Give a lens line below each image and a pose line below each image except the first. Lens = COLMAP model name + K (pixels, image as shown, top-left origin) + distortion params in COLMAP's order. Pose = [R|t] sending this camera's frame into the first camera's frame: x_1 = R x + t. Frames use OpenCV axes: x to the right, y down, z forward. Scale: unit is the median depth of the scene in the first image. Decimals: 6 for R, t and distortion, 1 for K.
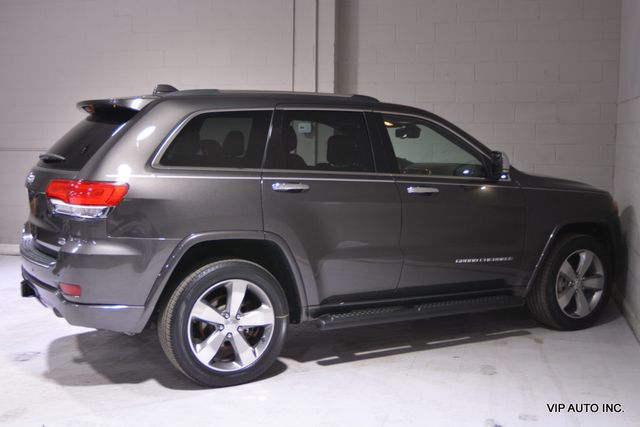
lens RADIAL K [[775.1, 0, 315.9], [0, 775.1, 210.8], [0, 0, 1]] dist [-0.035472, 0.000000]
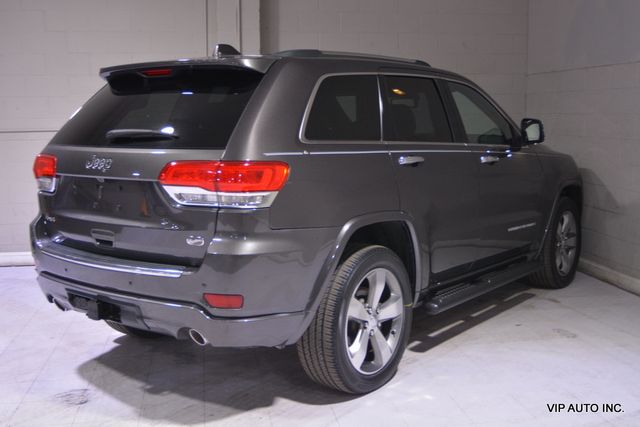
lens RADIAL K [[775.1, 0, 322.5], [0, 775.1, 216.3], [0, 0, 1]] dist [-0.035472, 0.000000]
pose [[0.904134, -0.073425, 0.420893, -0.504302], [0.060999, 0.997214, 0.042929, -0.010701], [-0.422873, -0.013140, 0.906094, 0.224533]]
